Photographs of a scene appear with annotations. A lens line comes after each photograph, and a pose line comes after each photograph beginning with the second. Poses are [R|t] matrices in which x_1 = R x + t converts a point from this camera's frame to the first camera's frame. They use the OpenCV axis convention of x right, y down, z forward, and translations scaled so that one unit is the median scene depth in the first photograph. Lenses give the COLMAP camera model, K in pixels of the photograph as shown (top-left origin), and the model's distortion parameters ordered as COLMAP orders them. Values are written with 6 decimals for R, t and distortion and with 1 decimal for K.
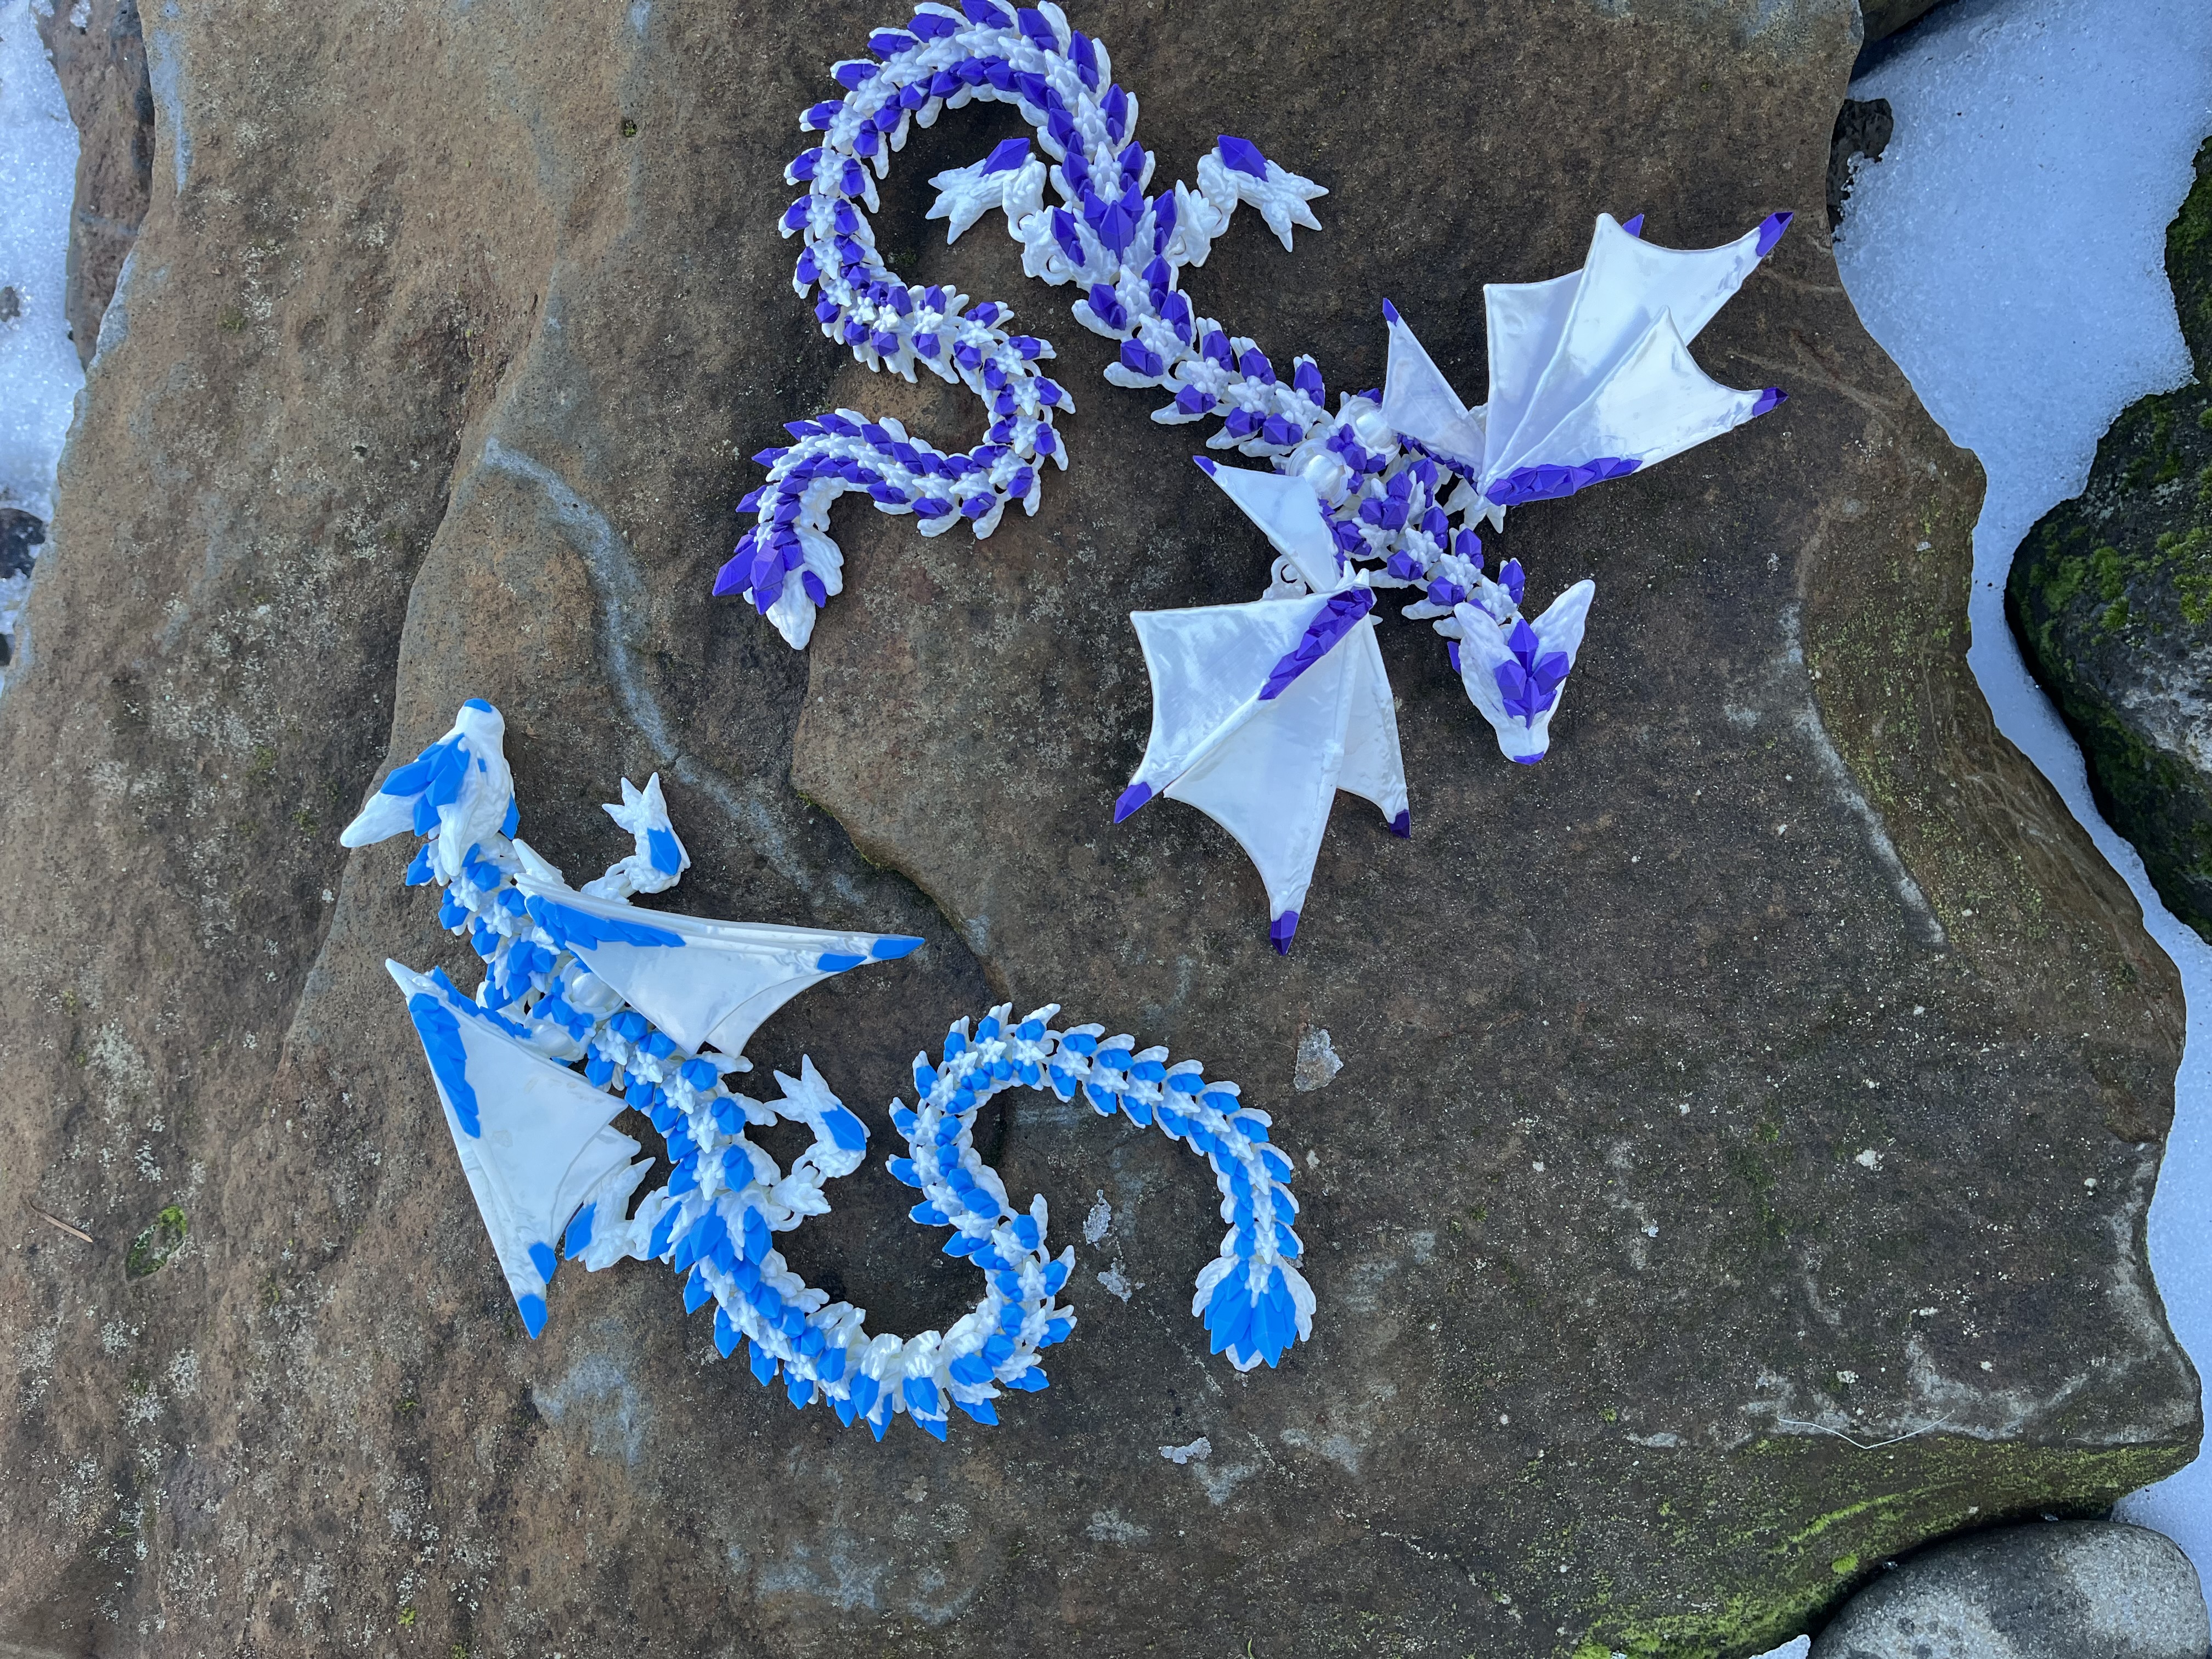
lens RADIAL K [[1663.6, 0, 1106.0], [0, 1663.6, 829.5], [0, 0, 1]] dist [0.070839, -0.111134]
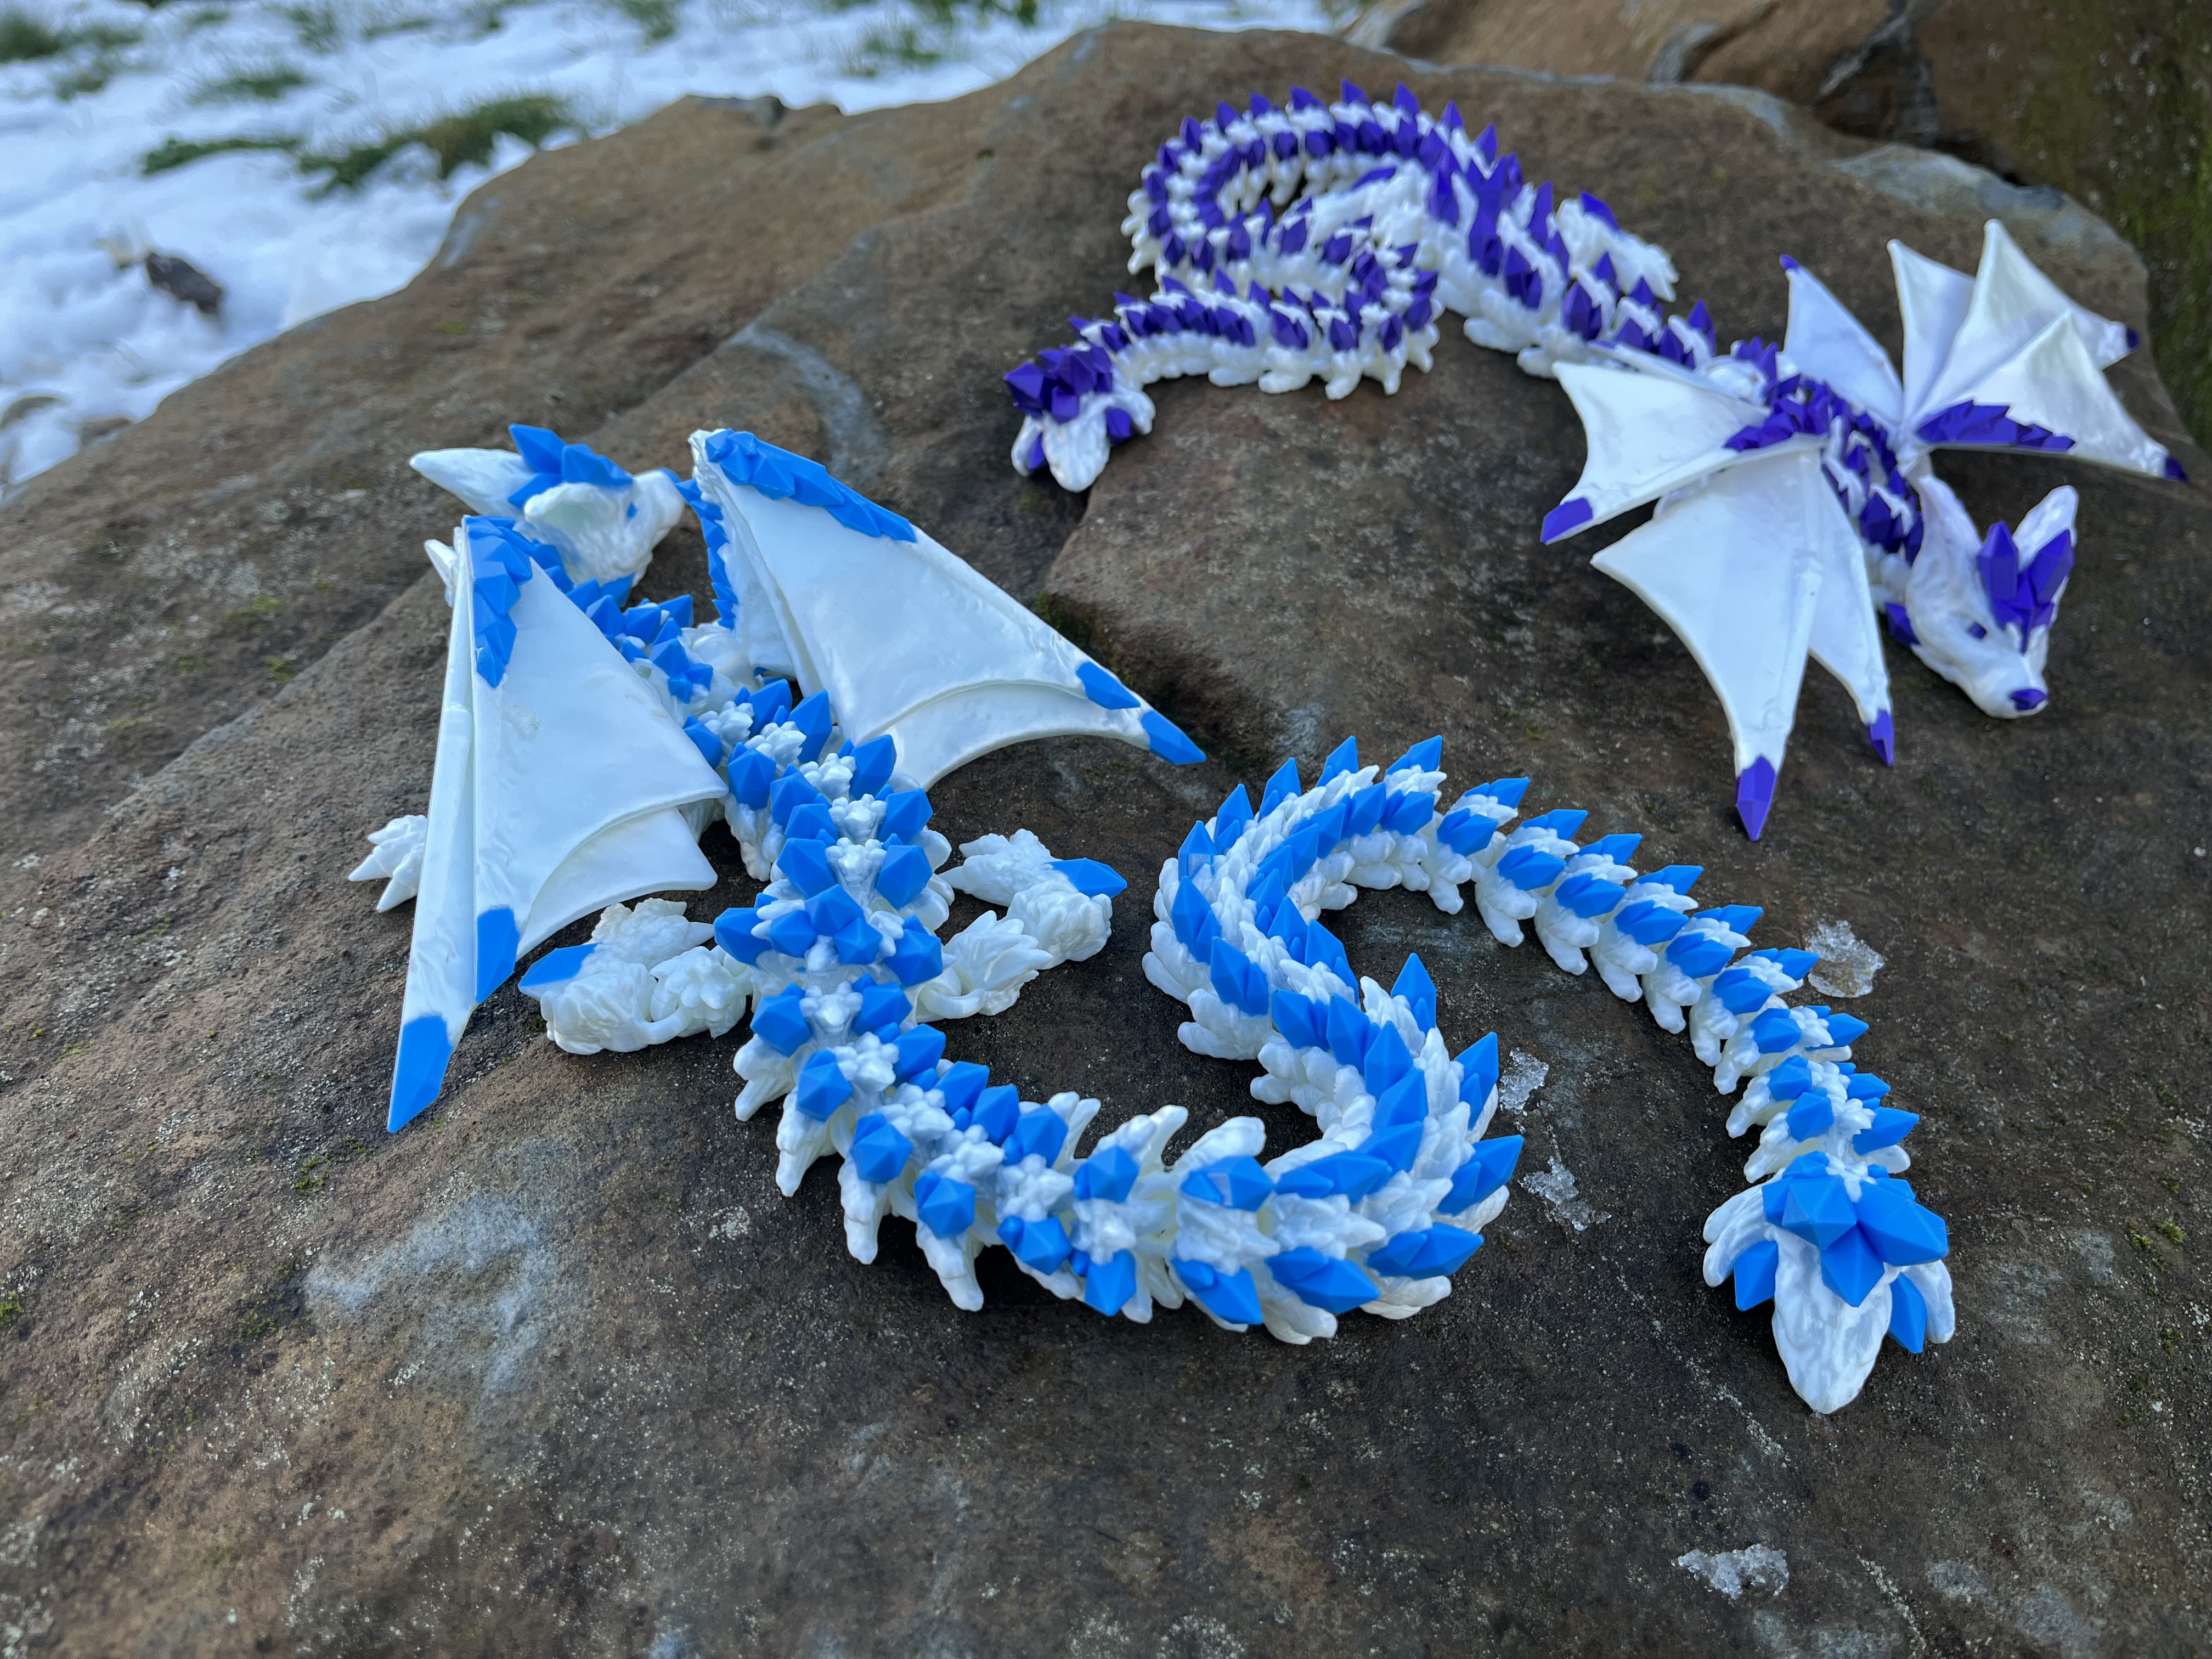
lens RADIAL K [[1663.6, 0, 1106.0], [0, 1663.6, 829.5], [0, 0, 1]] dist [0.070839, -0.111134]
pose [[0.981830, 0.185929, 0.037943, -0.171969], [-0.098740, 0.671320, -0.734561, 0.586920], [-0.162049, 0.717468, 0.677481, 0.582126]]
